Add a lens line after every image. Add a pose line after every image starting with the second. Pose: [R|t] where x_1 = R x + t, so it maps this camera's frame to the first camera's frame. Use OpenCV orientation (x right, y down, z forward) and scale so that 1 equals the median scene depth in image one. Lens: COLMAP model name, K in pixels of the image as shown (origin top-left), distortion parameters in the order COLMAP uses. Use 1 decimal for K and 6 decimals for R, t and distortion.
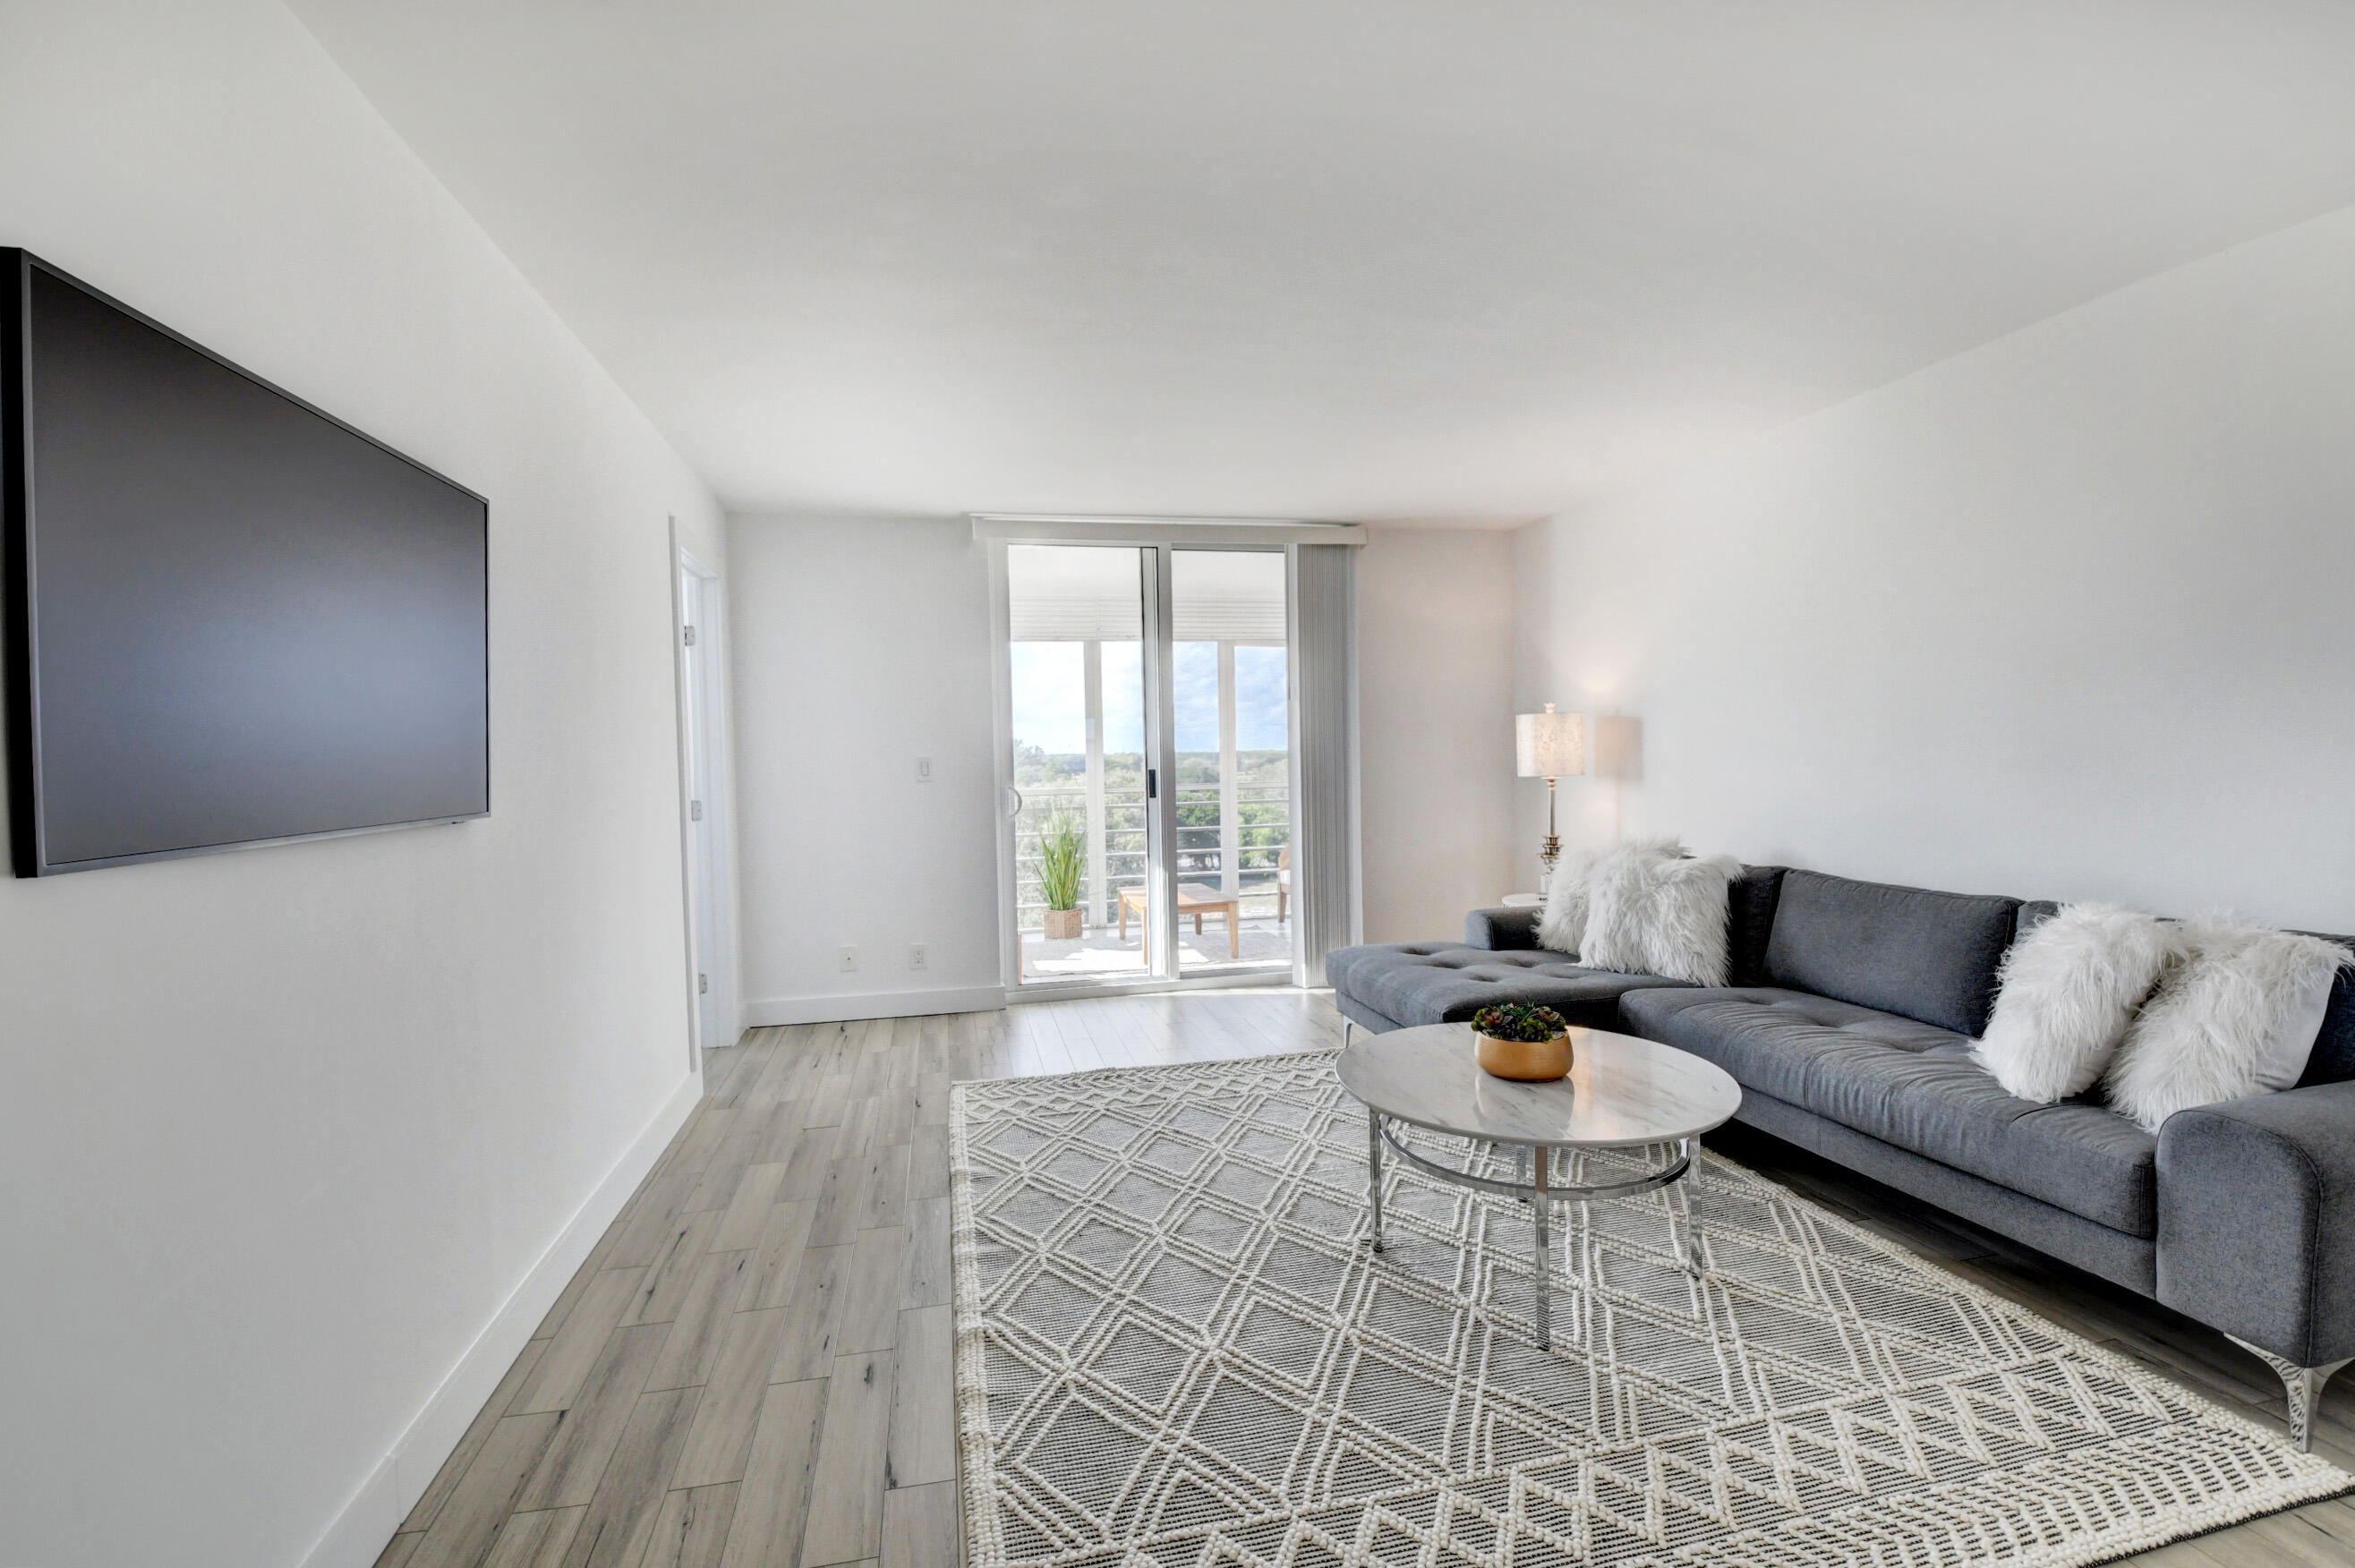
lens RADIAL K [[1030.2, 0, 1174.4], [0, 1030.2, 790.3], [0, 0, 1]] dist [0.000137, -0.022977]
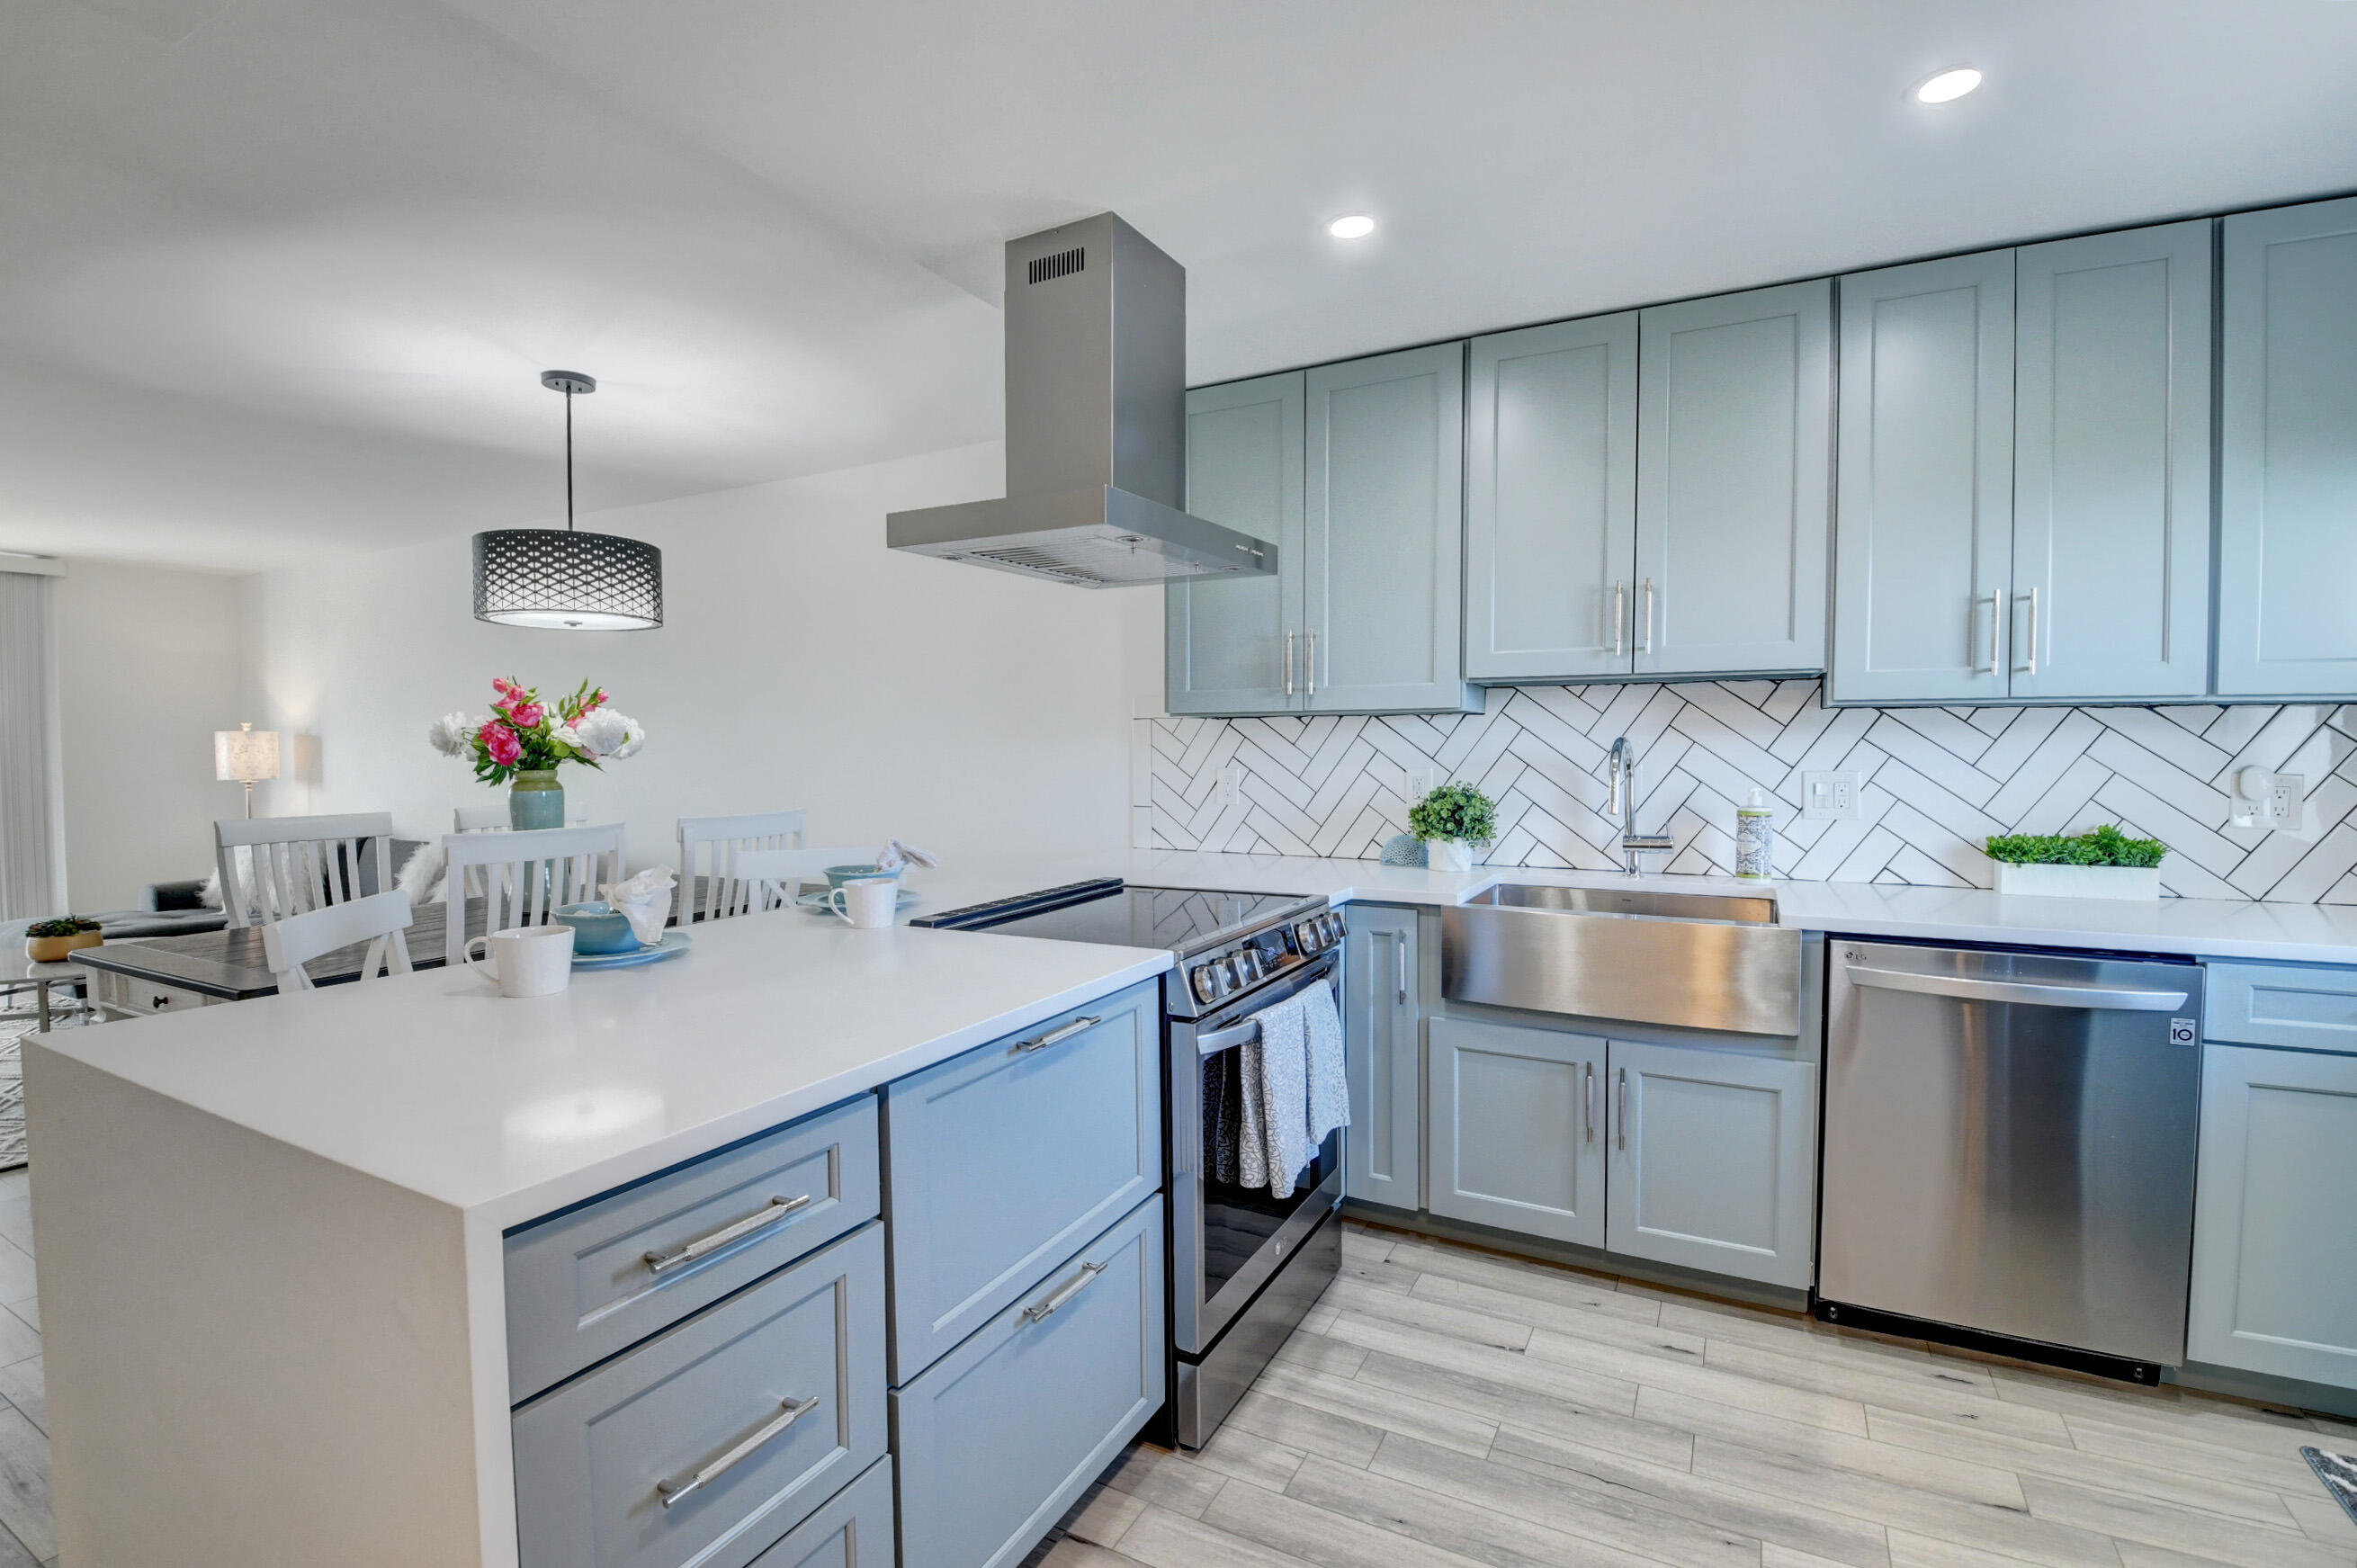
lens RADIAL K [[1062.5, 0, 1173.5], [0, 1062.5, 786.7], [0, 0, 1]] dist [0.030719, -0.043424]
pose [[0.653309, -0.006320, 0.757065, 0.135375], [0.017352, 0.999827, -0.006627, 0.026221], [-0.756892, 0.017466, 0.653306, -0.814437]]
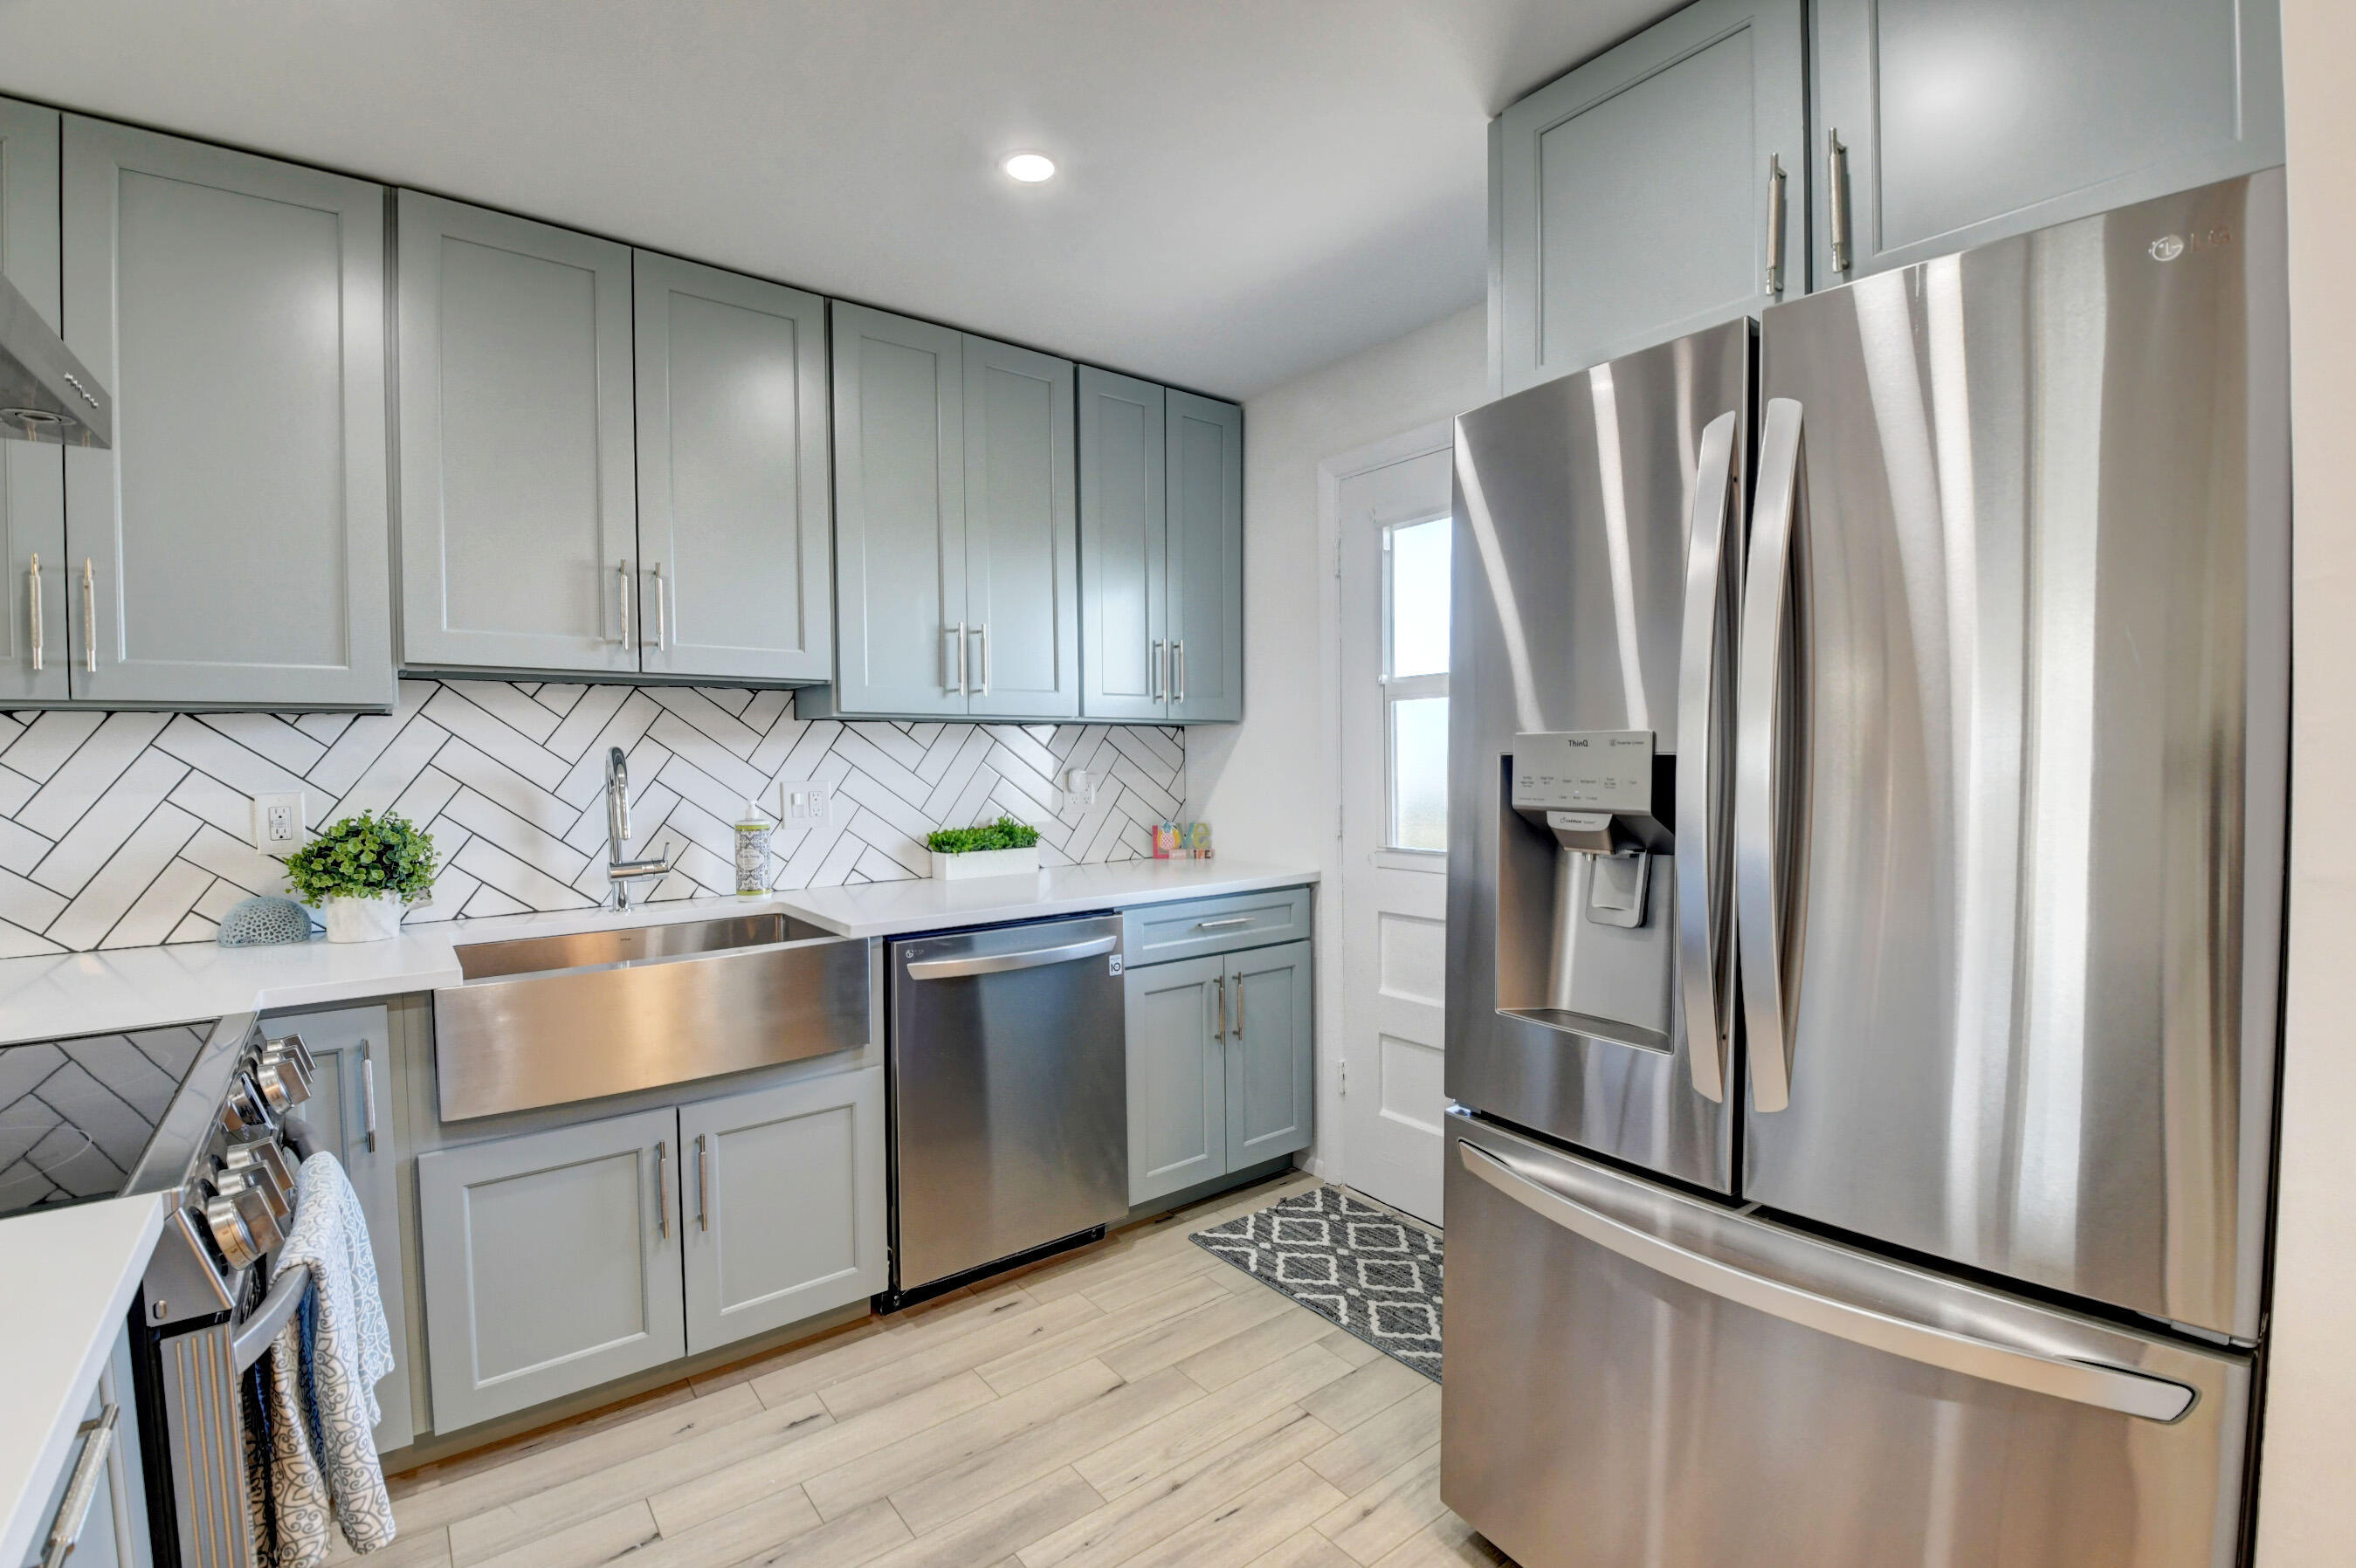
lens RADIAL K [[1039.2, 0, 1169.3], [0, 1039.2, 787.7], [0, 0, 1]] dist [0.025223, -0.031965]
pose [[-0.421122, -0.002150, 0.907002, 0.201255], [0.056317, 0.998006, 0.028514, 0.017942], [-0.905254, 0.063087, -0.420161, -0.627763]]
